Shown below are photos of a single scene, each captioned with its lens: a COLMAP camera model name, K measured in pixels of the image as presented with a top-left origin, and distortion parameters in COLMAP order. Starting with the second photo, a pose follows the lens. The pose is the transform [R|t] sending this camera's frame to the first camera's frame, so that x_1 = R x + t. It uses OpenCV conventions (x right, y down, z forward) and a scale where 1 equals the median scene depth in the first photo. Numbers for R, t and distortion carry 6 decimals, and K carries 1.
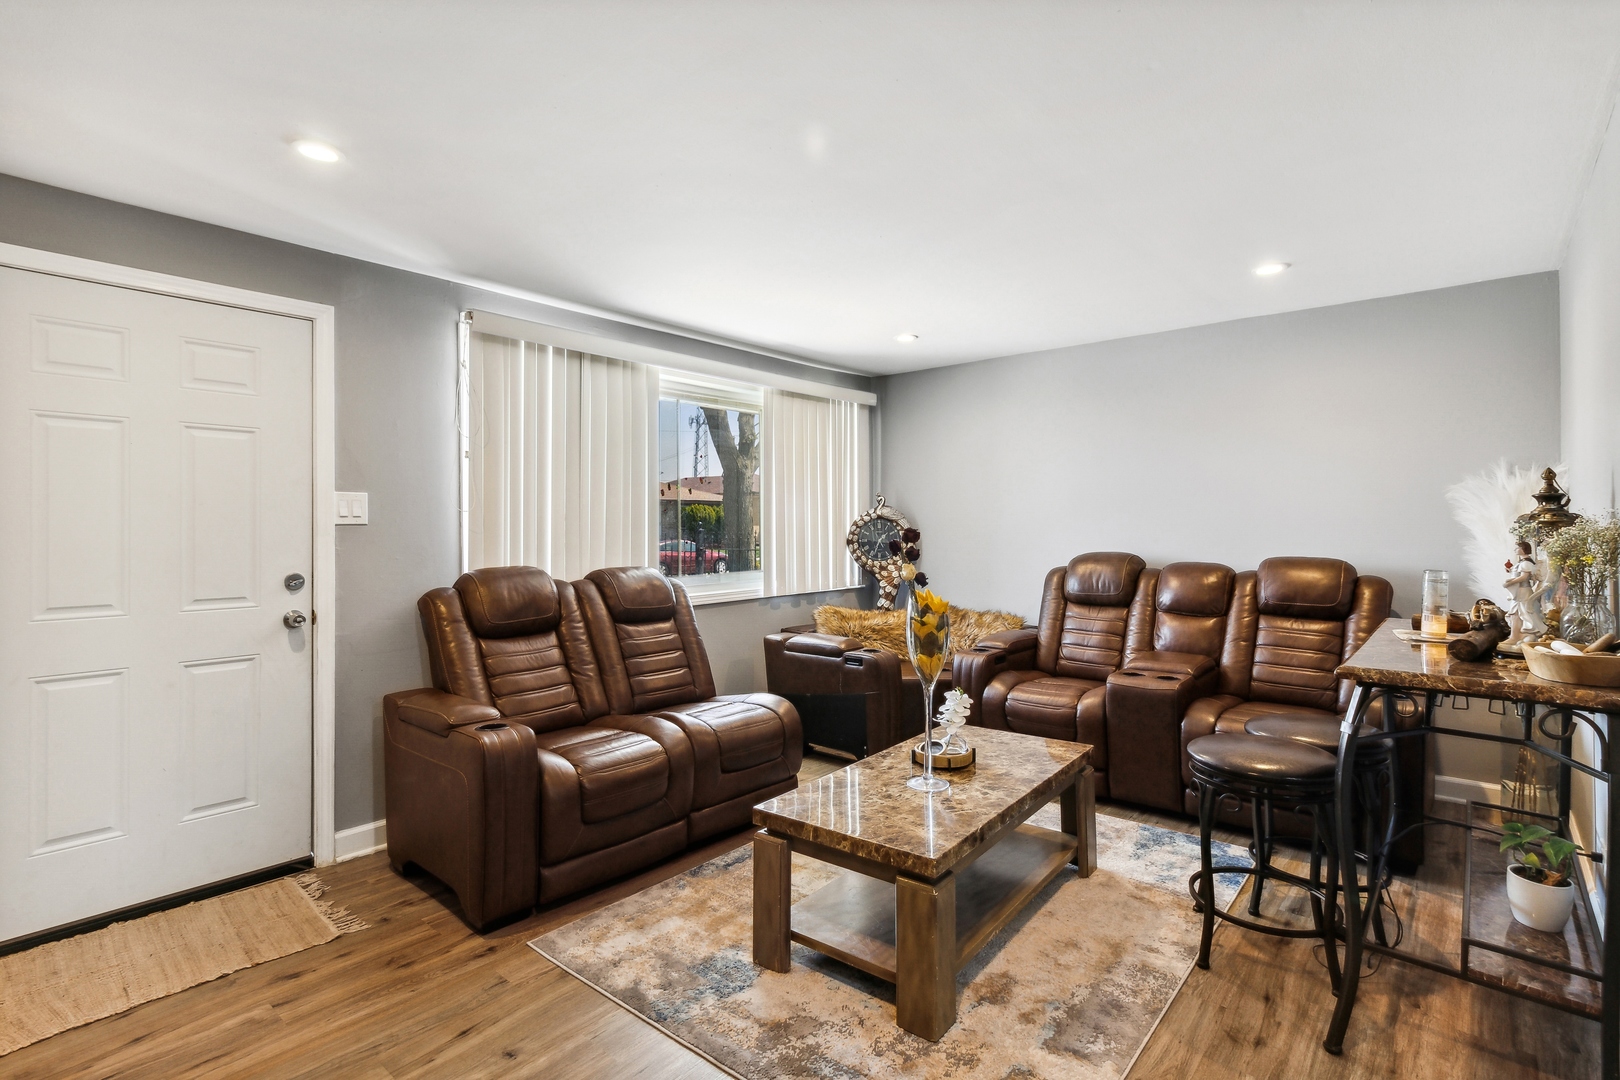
lens RADIAL K [[764.3, 0, 817.3], [0, 764.3, 533.8], [0, 0, 1]] dist [0.047022, 0.000234]
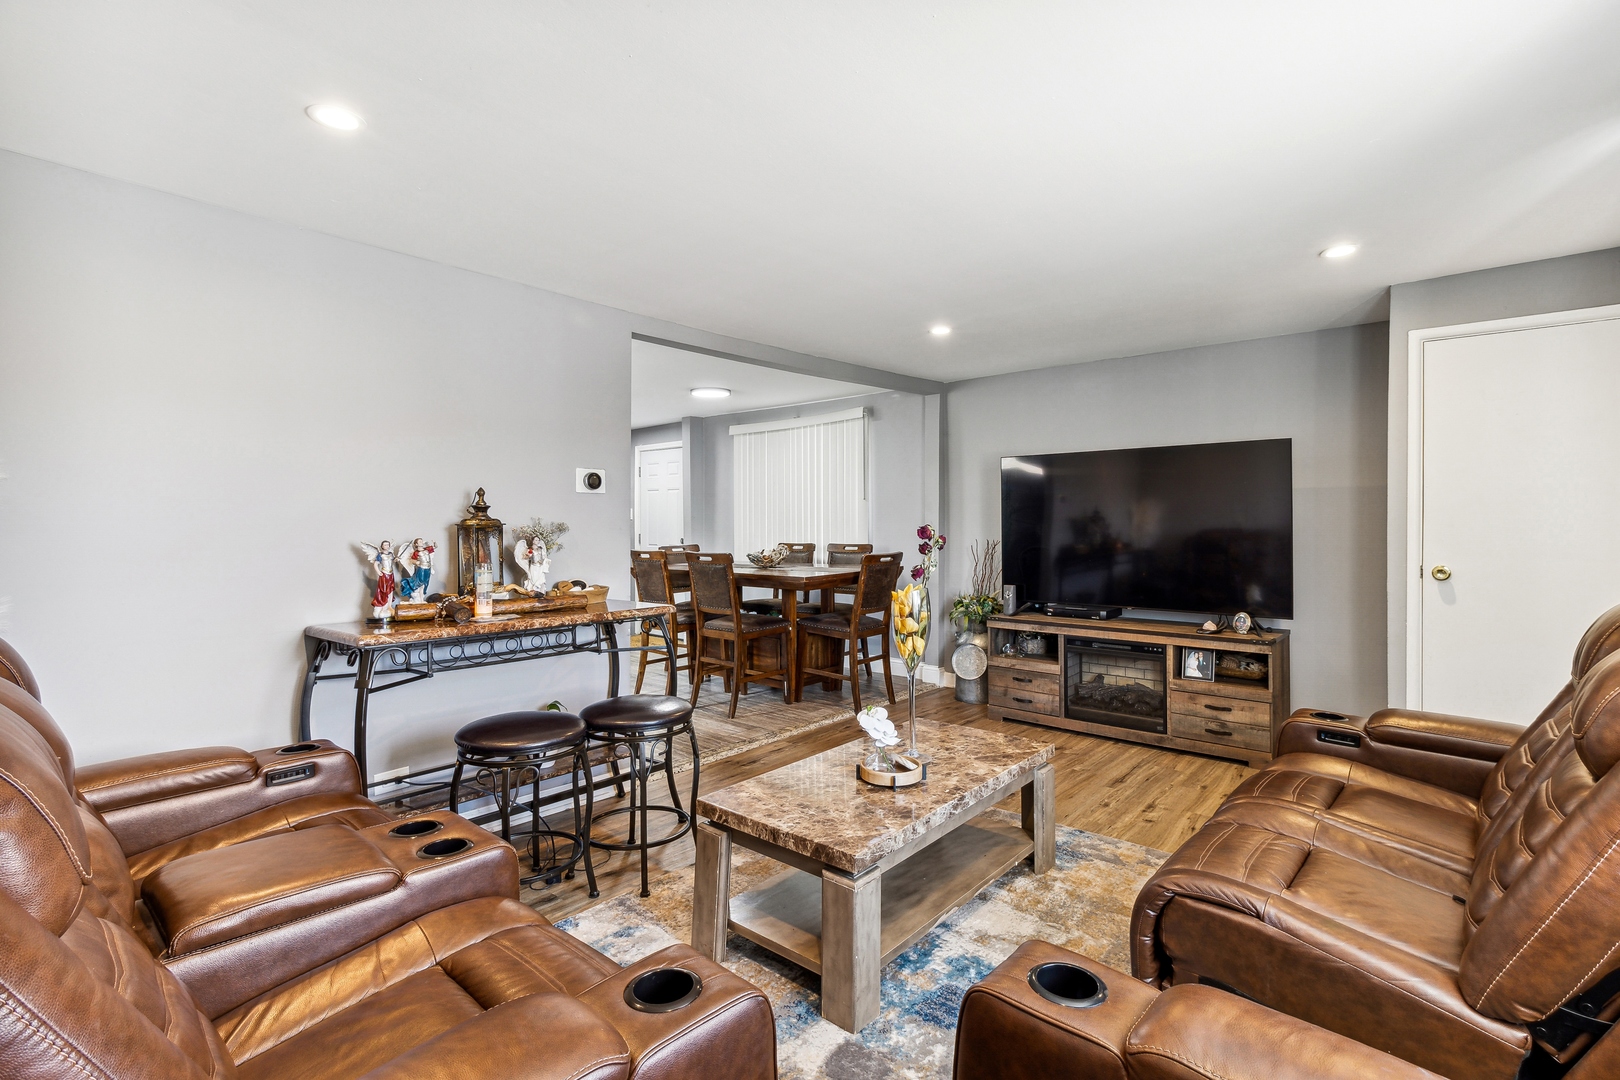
lens RADIAL K [[764.3, 0, 835.5], [0, 764.3, 508.1], [0, 0, 1]] dist [0.047022, 0.000234]
pose [[-0.999674, 0.008519, 0.024089, 0.217413], [0.008475, 0.999962, -0.001926, -0.030369], [-0.024105, -0.001721, -0.999708, 2.031338]]
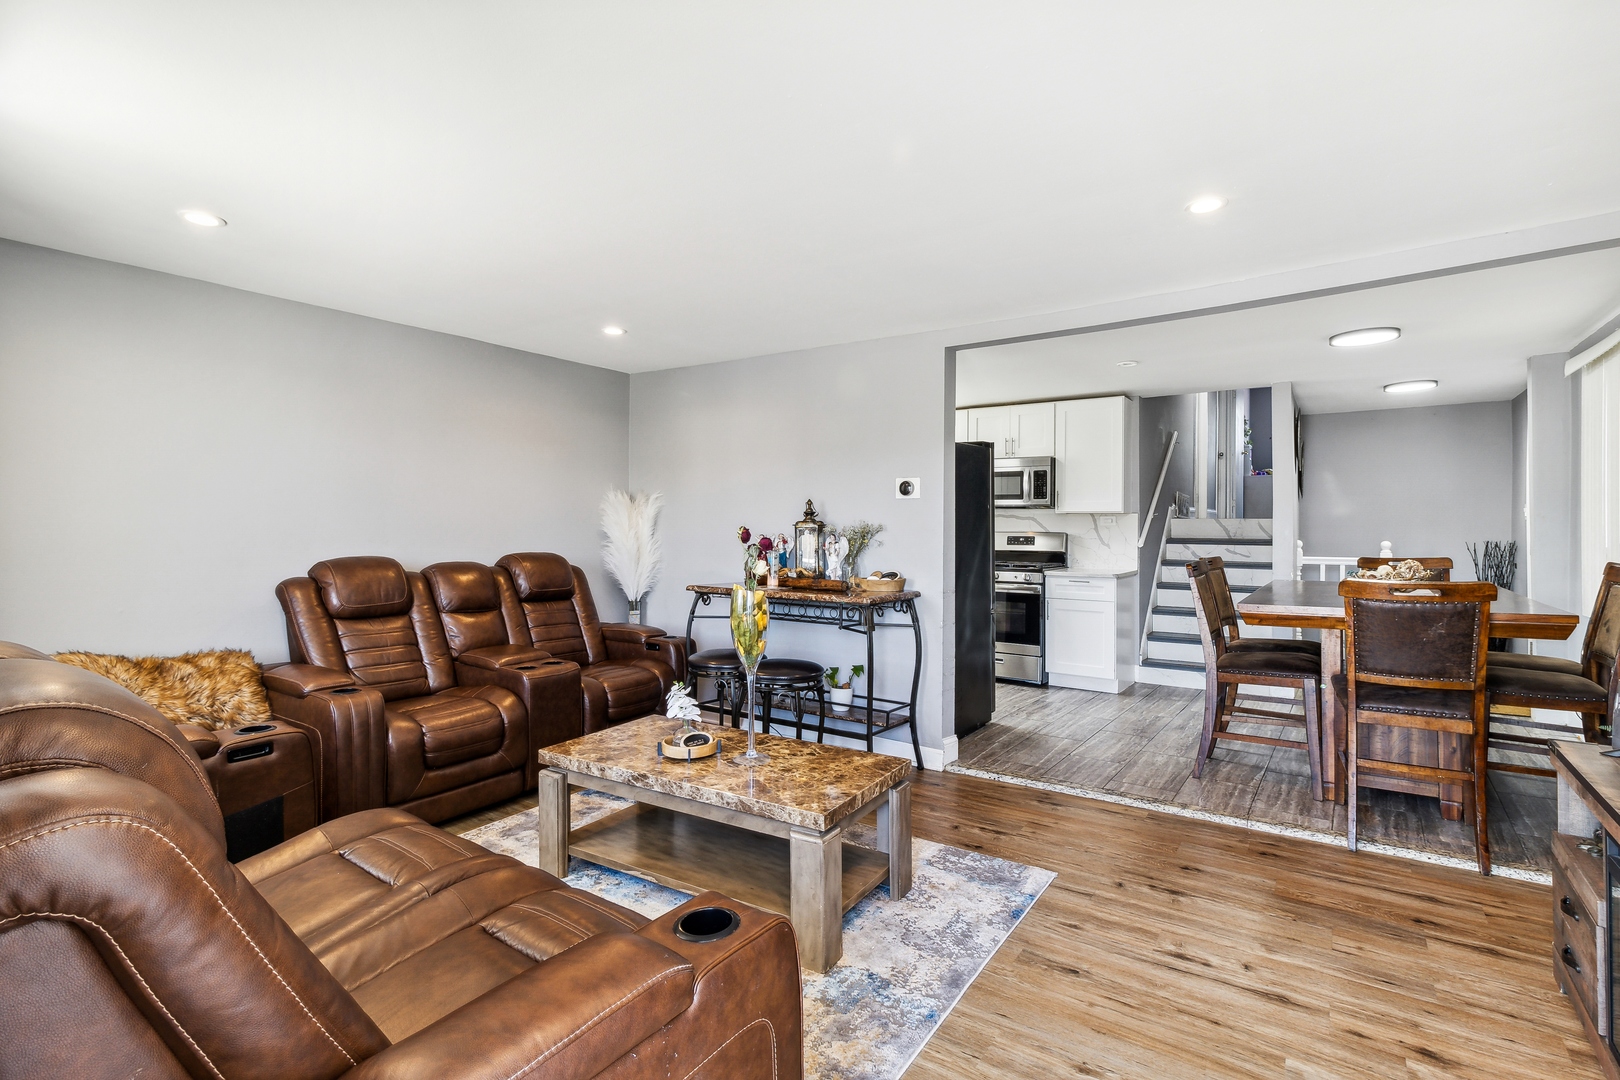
lens RADIAL K [[764.3, 0, 819.7], [0, 764.3, 533.9], [0, 0, 1]] dist [0.047022, 0.000234]
pose [[-0.094781, -0.001603, 0.995497, -0.918553], [0.008626, 0.999960, 0.002431, 0.003656], [-0.995461, 0.008817, -0.094763, 0.970084]]
